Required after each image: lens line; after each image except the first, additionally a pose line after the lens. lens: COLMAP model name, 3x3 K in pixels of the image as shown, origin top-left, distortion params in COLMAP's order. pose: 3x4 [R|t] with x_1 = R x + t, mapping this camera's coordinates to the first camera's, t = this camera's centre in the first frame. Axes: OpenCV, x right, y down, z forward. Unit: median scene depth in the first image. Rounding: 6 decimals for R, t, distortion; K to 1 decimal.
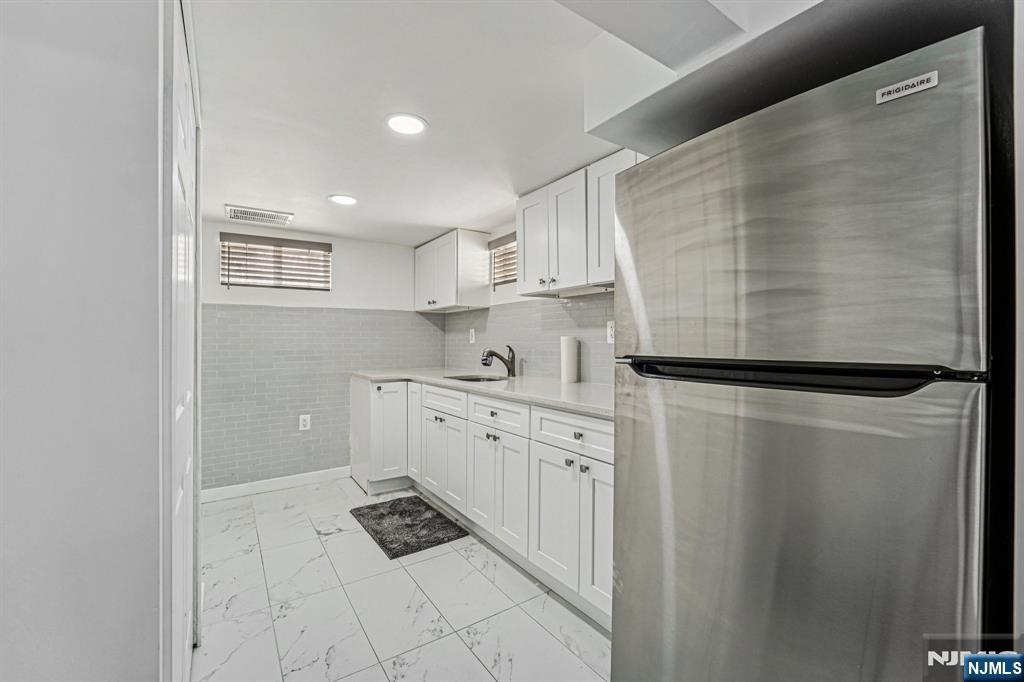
lens RADIAL K [[428.3, 0, 511.9], [0, 428.3, 322.4], [0, 0, 1]] dist [0.001144, -0.000056]
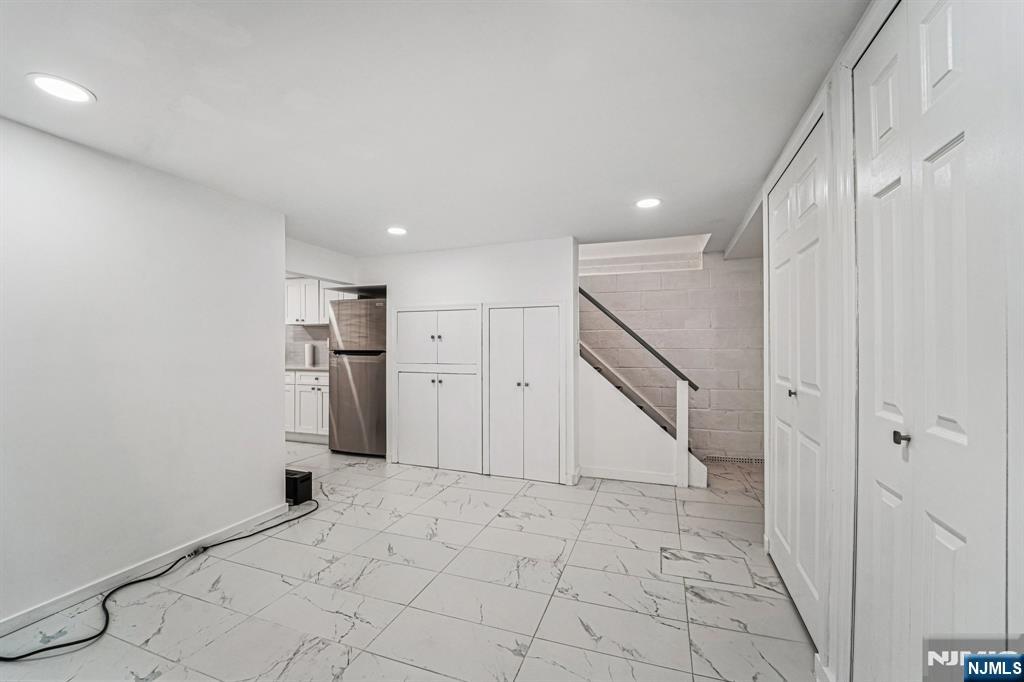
lens RADIAL K [[424.3, 0, 512.8], [0, 424.3, 338.0], [0, 0, 1]] dist [-0.019777, -0.000029]
pose [[0.807906, 0.006059, 0.589281, -0.270387], [-0.017240, 0.999762, 0.013356, -0.040965], [-0.589060, -0.020950, 0.807818, -1.238798]]
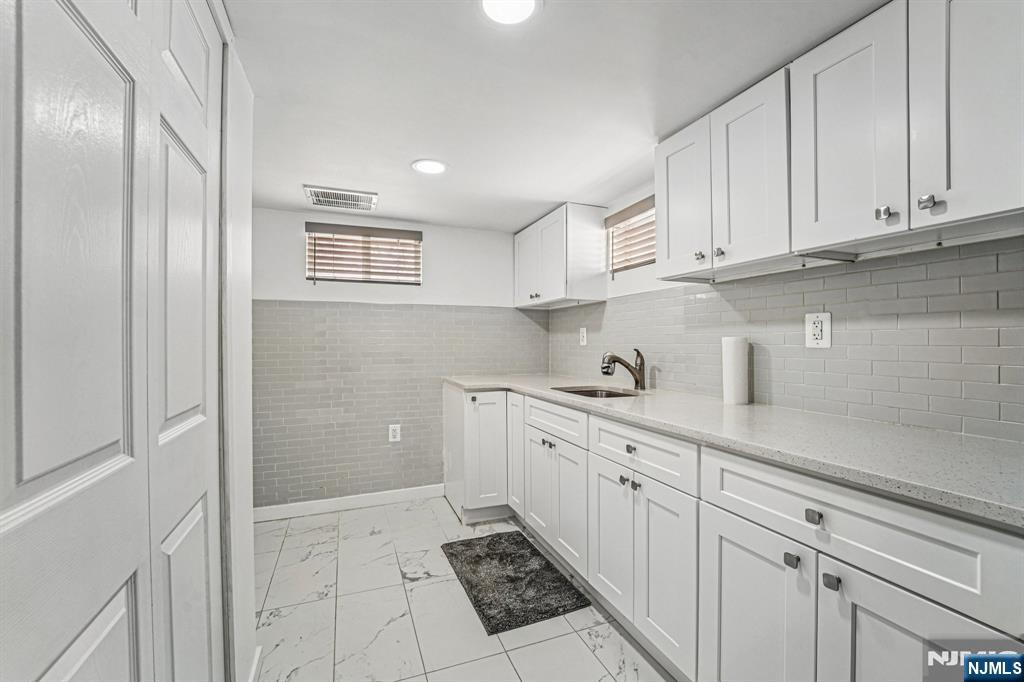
lens RADIAL K [[424.3, 0, 512.8], [0, 424.3, 338.0], [0, 0, 1]] dist [-0.019777, -0.000029]
pose [[0.976598, 0.003052, -0.215052, -0.063593], [0.004540, 0.999384, 0.034800, 0.007780], [0.215026, -0.034962, 0.975982, 0.230150]]
